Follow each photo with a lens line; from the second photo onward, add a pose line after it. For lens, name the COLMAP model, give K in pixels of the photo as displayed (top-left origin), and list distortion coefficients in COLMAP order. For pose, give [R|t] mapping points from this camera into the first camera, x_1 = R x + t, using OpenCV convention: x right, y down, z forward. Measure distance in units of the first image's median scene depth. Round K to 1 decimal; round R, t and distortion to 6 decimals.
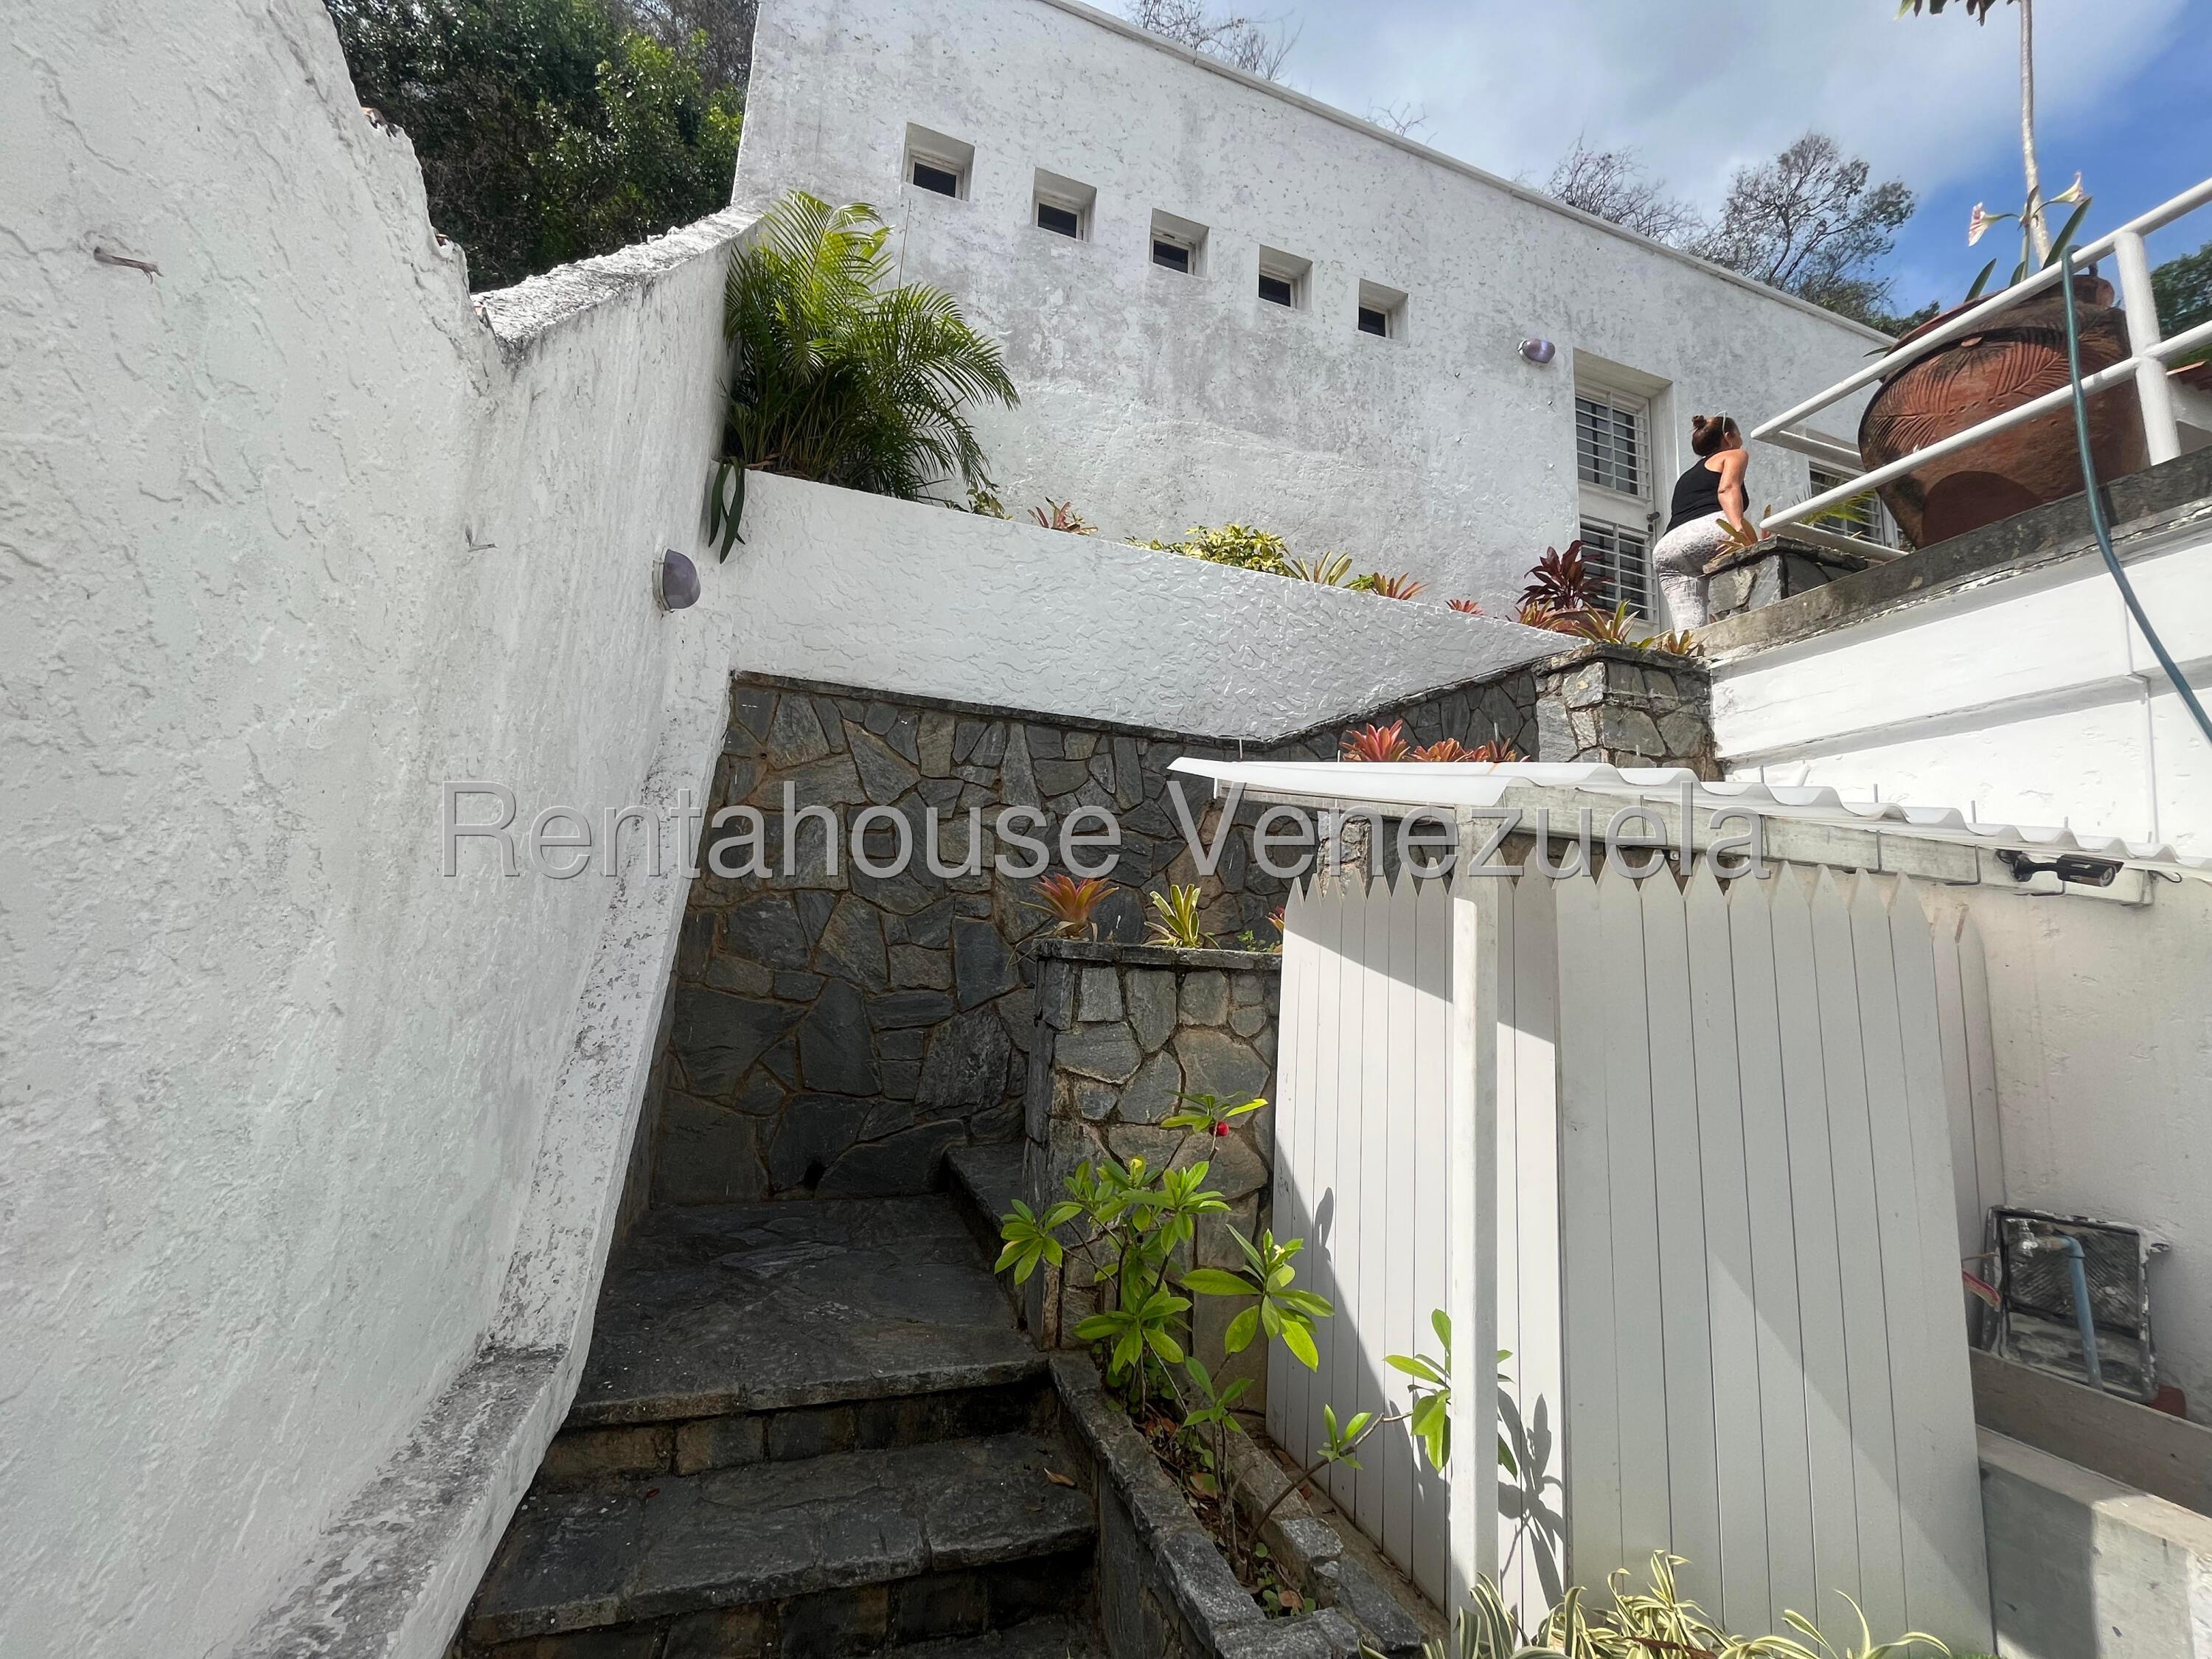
lens RADIAL K [[886.8, 0, 1095.2], [0, 886.8, 827.6], [0, 0, 1]] dist [-0.006631, 0.000850]
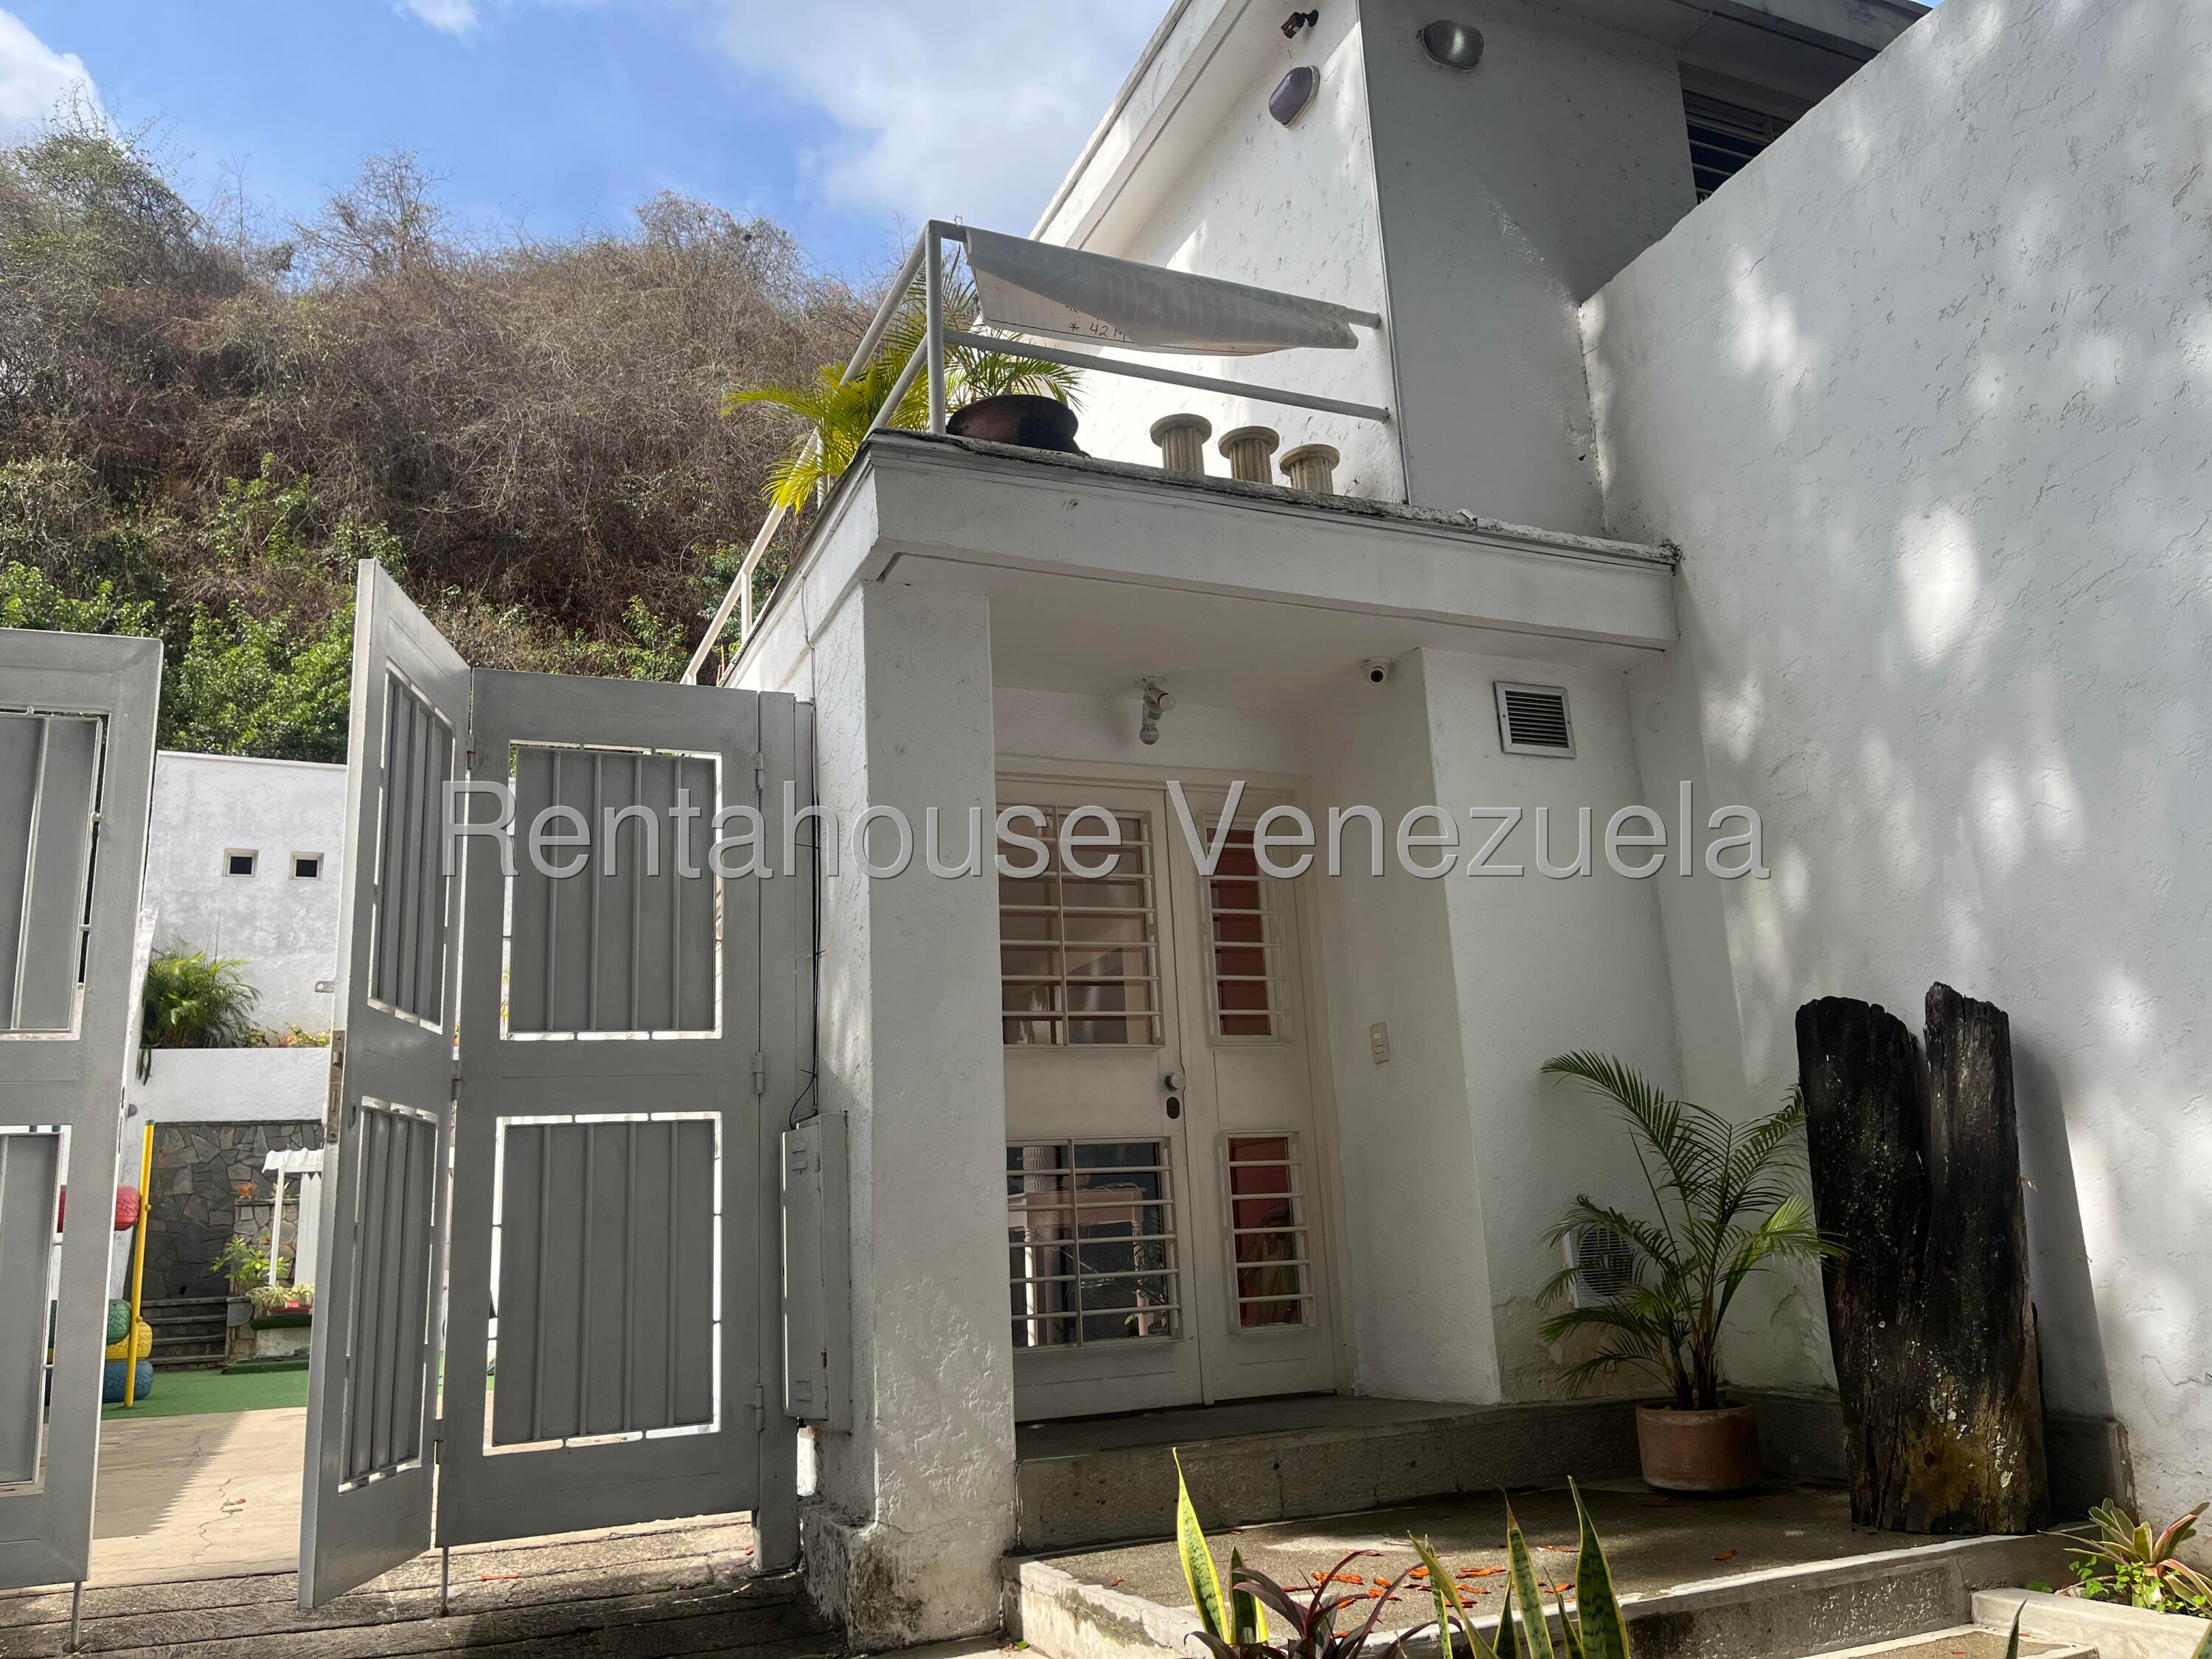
lens RADIAL K [[1672.0, 0, 1152.5], [0, 1672.0, 814.6], [0, 0, 1]] dist [0.069625, -0.091121]
pose [[0.986402, -0.075201, 0.146140, 1.408527], [0.090615, 0.990664, -0.101852, -0.207607], [-0.137116, 0.113709, 0.984007, -3.374176]]
